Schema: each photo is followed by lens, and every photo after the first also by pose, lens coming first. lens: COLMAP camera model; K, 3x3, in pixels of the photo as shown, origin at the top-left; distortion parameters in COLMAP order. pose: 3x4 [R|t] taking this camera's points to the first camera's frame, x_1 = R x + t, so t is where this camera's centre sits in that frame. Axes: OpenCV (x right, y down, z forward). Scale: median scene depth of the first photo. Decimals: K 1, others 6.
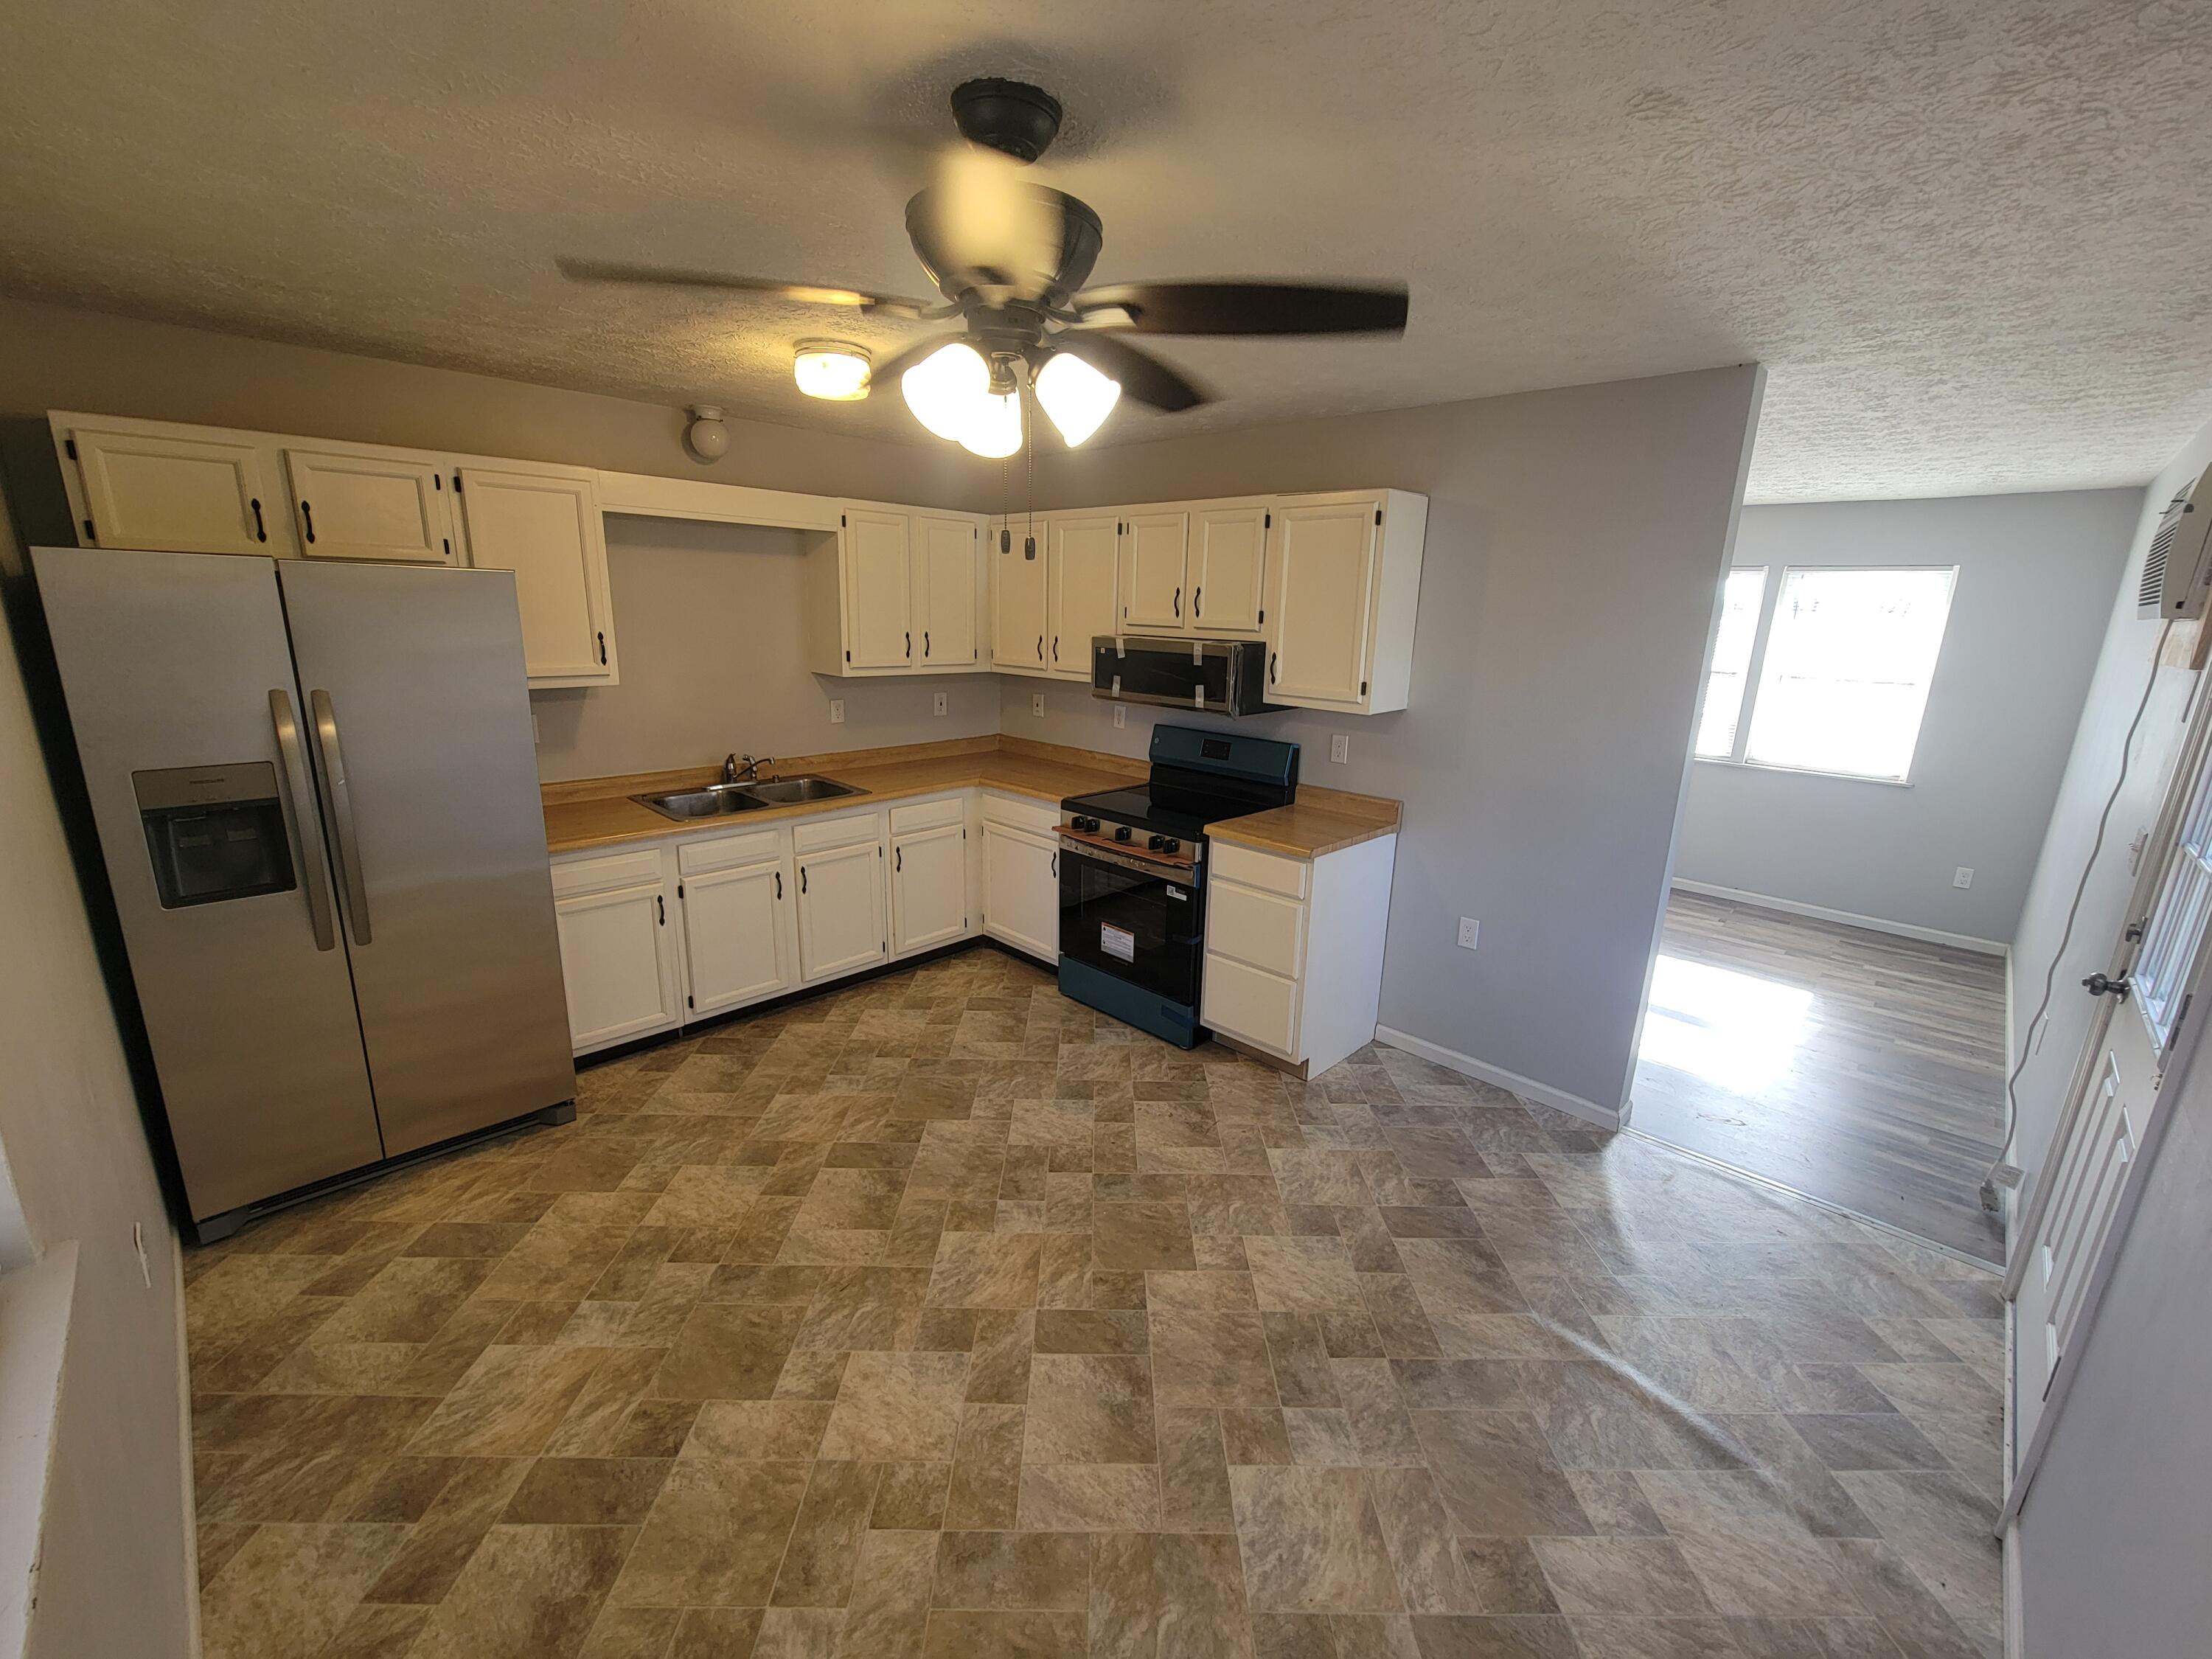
lens RADIAL K [[905.6, 0, 1116.4], [0, 905.6, 826.4], [0, 0, 1]] dist [-0.004225, 0.000540]
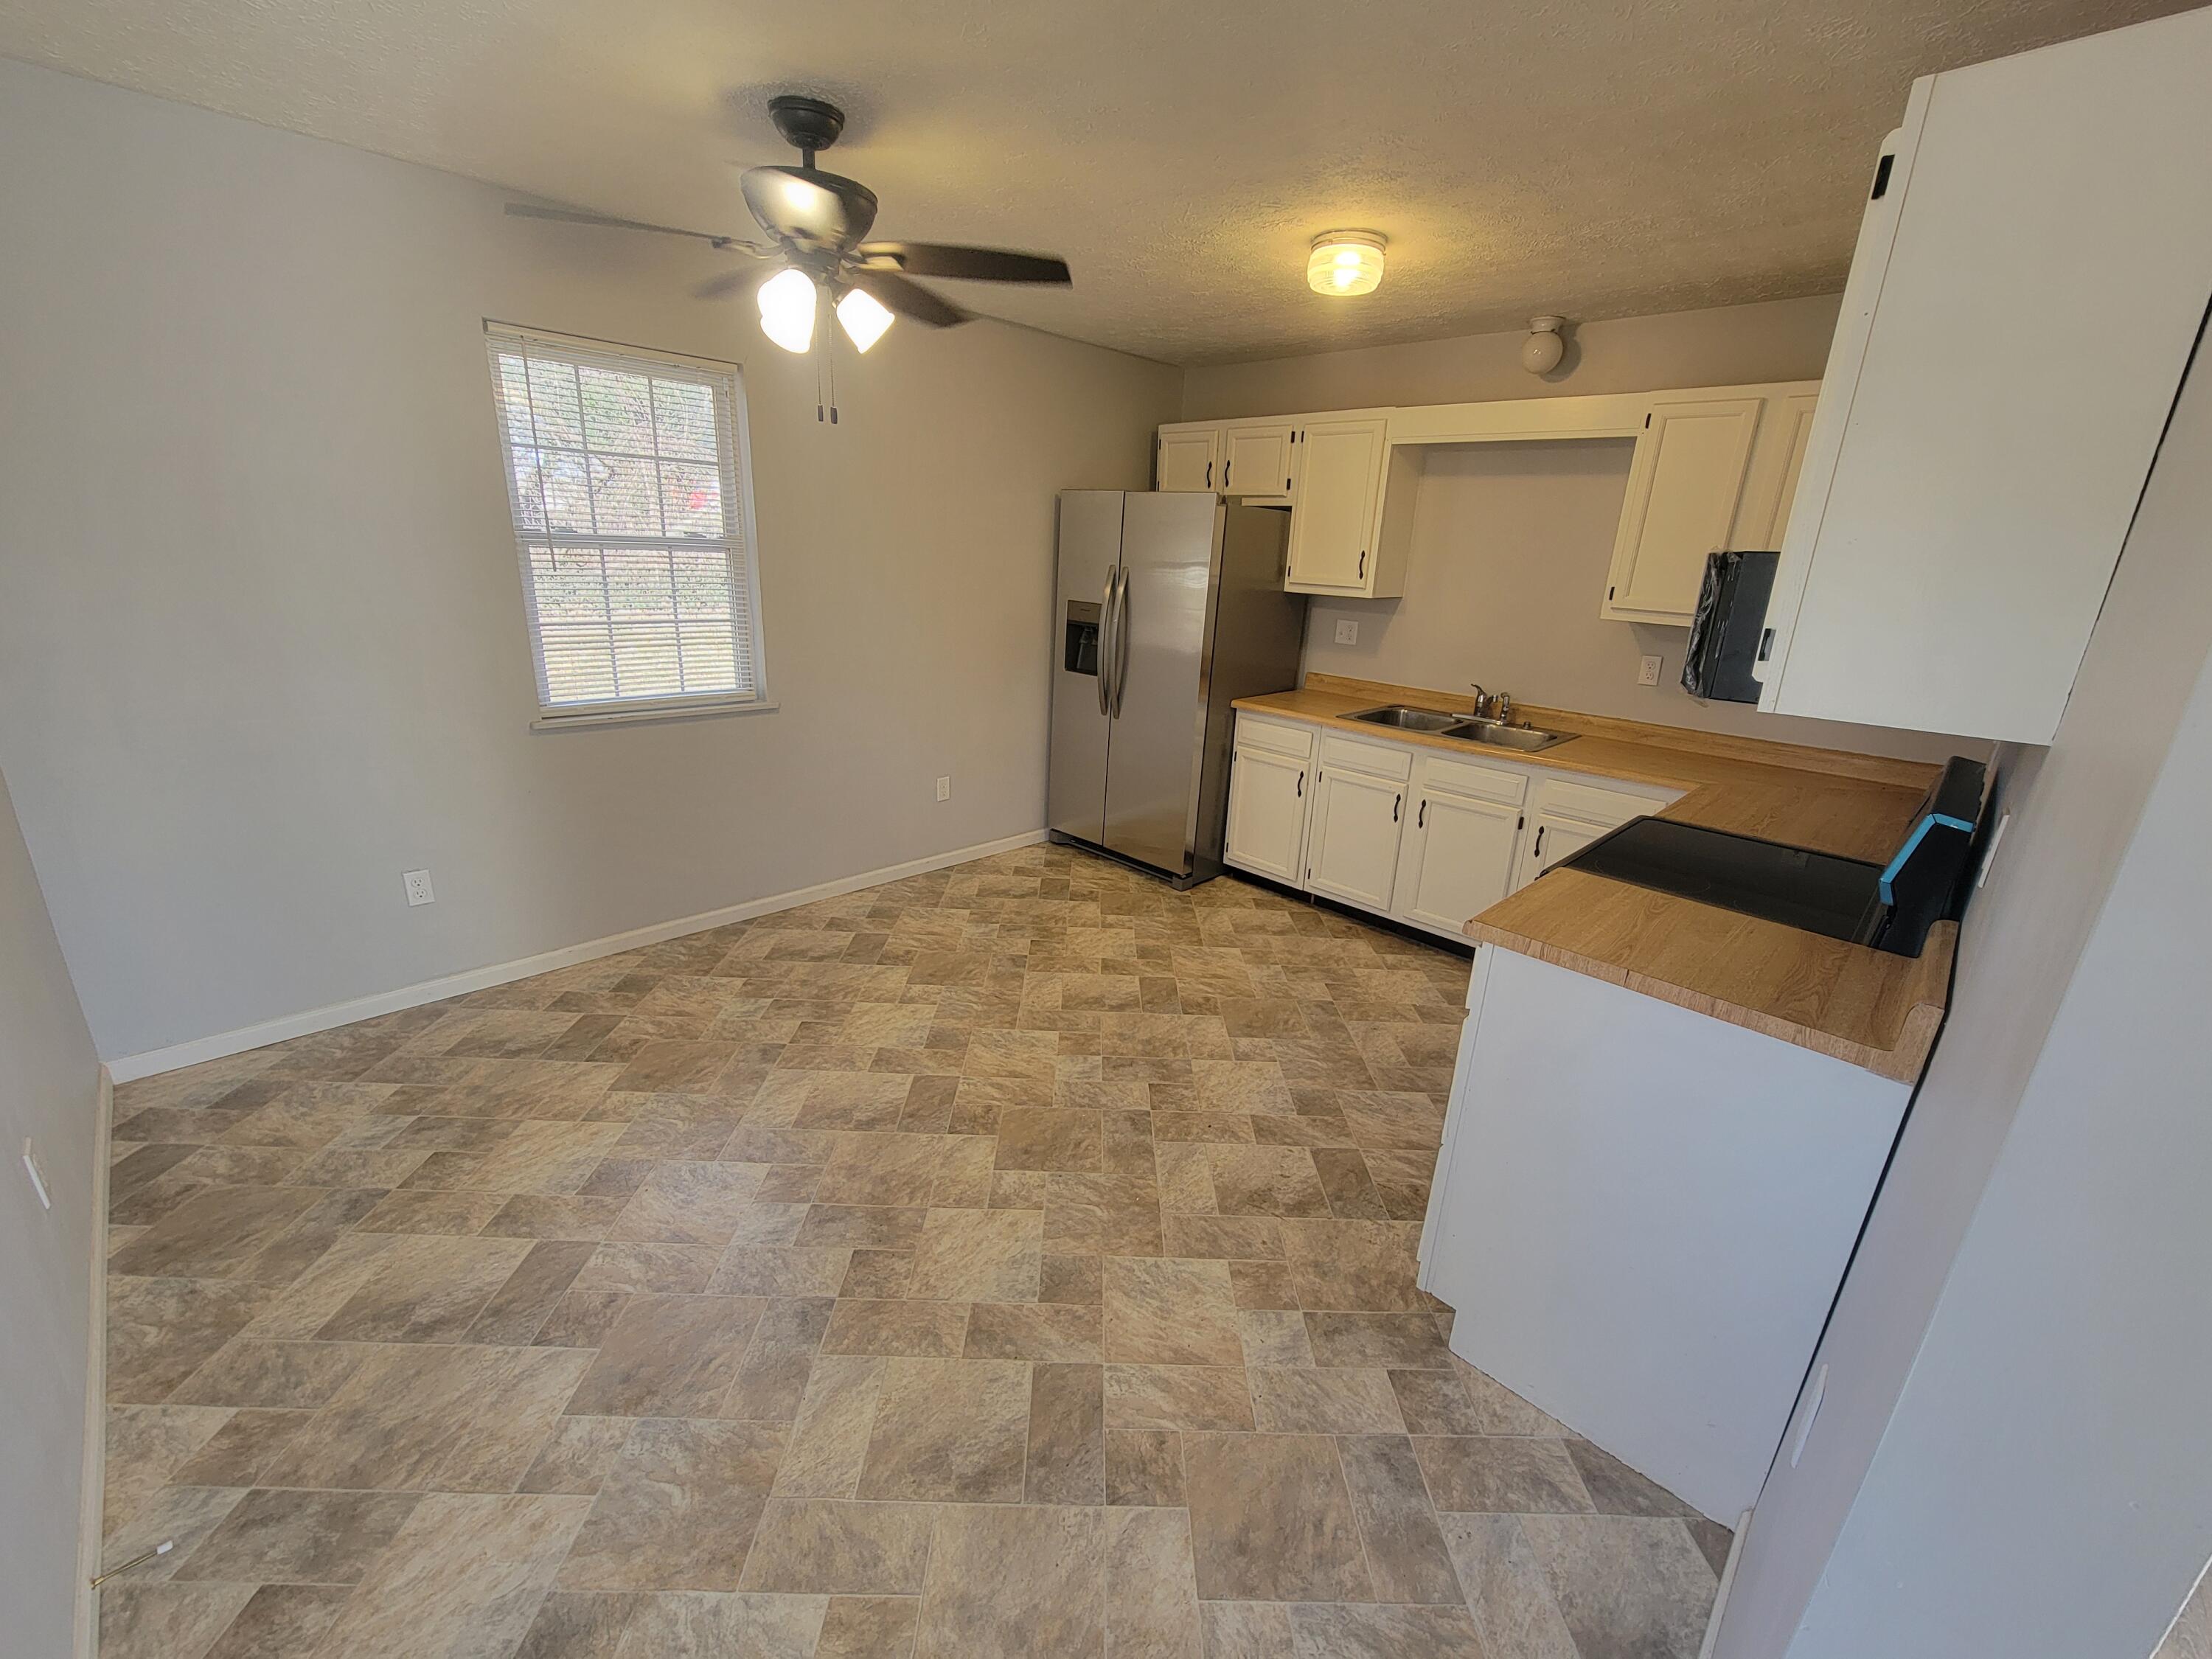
lens RADIAL K [[905.6, 0, 1109.6], [0, 905.6, 832.2], [0, 0, 1]] dist [-0.004225, 0.000540]
pose [[-0.004544, 0.277425, -0.960737, 0.938156], [-0.283944, 0.920844, 0.267249, -0.136715], [0.958830, 0.274010, 0.074589, 0.972000]]
